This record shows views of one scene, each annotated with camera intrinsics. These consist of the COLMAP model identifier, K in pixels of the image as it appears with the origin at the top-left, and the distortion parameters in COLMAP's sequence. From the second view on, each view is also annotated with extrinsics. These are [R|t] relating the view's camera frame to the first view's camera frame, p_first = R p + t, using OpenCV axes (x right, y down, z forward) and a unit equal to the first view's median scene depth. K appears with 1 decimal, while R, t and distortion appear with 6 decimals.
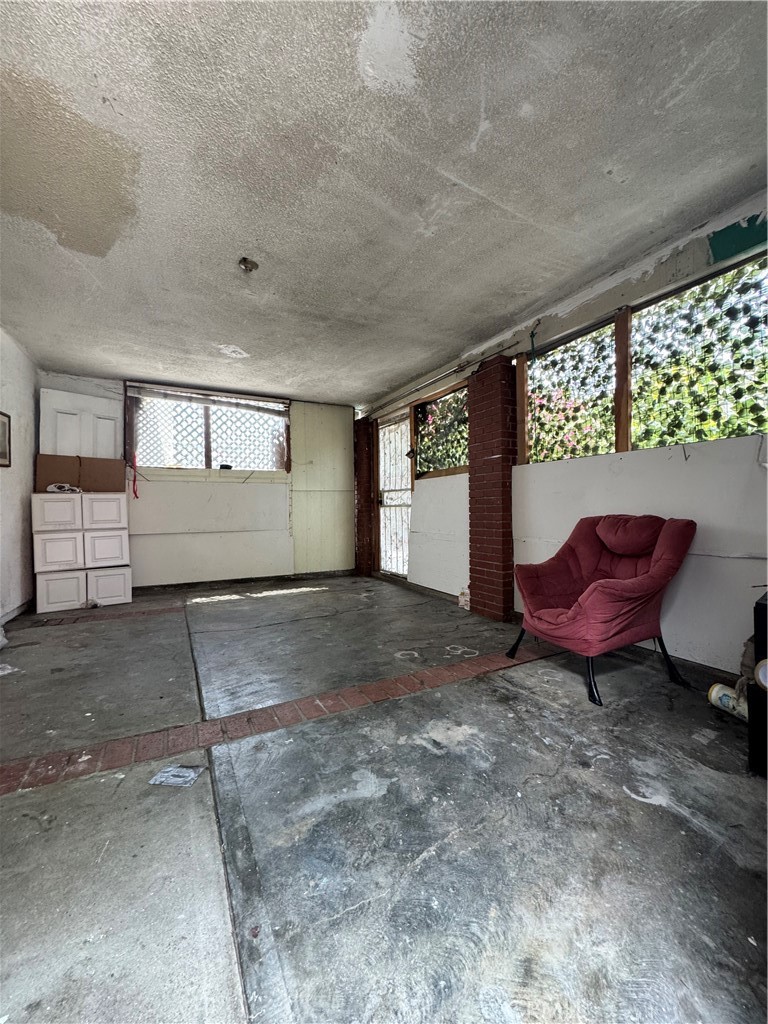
lens RADIAL K [[408.7, 0, 385.4], [0, 408.7, 512.1], [0, 0, 1]] dist [0.003631, 0.000213]
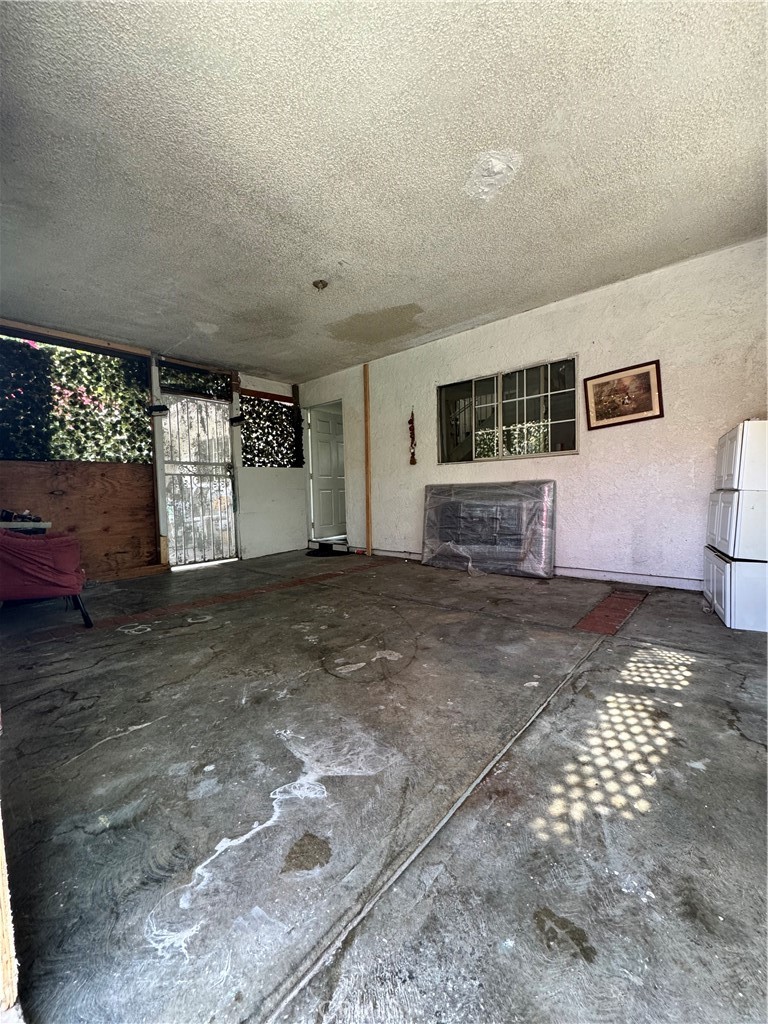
lens RADIAL K [[408.7, 0, 383.2], [0, 408.7, 508.4], [0, 0, 1]] dist [0.003631, 0.000213]
pose [[-0.930793, 0.048071, -0.362371, -0.017933], [0.032992, 0.998317, 0.047690, 0.033871], [0.364054, 0.032434, -0.930813, 2.029376]]
